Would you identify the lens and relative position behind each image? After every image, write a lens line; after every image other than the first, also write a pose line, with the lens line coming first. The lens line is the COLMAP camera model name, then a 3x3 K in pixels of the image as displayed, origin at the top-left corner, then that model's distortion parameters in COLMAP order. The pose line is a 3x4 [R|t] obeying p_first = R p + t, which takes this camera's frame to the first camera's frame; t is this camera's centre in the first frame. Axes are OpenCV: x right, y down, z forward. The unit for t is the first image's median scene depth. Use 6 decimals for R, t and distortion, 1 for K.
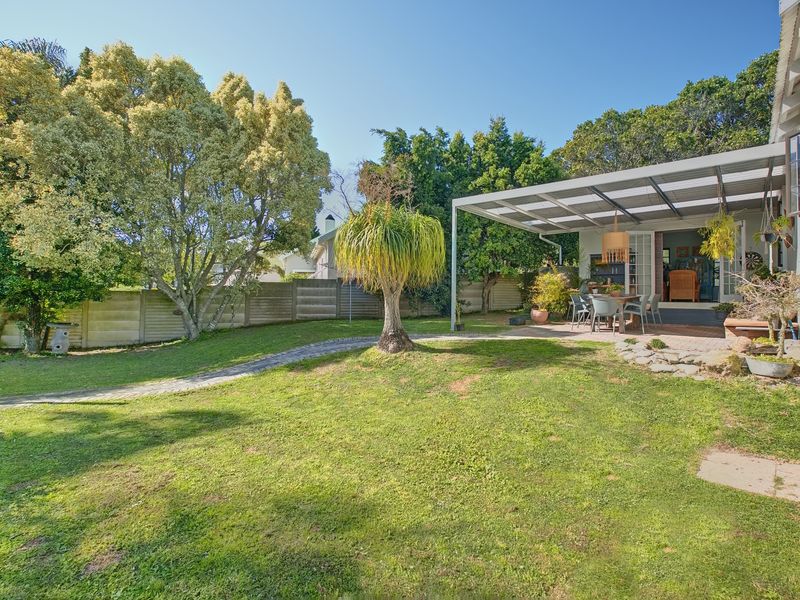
lens RADIAL K [[492.2, 0, 400.4], [0, 492.2, 298.7], [0, 0, 1]] dist [-0.004089, -0.000536]
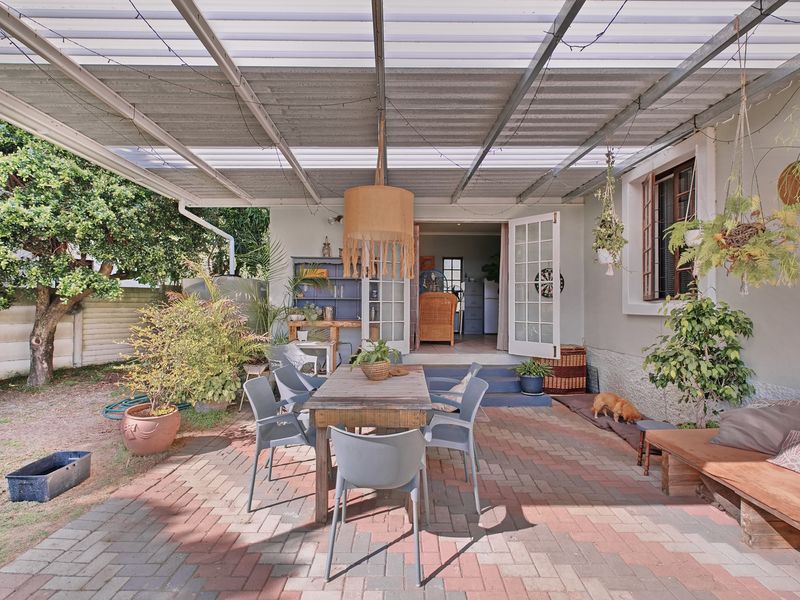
lens RADIAL K [[395.7, 0, 399.4], [0, 395.7, 300.3], [0, 0, 1]] dist [0.002035, 0.000271]
pose [[0.782047, 0.003713, 0.623208, 0.227068], [-0.005940, 0.999981, 0.001496, -0.048520], [-0.623191, -0.004871, 0.782055, 0.631948]]
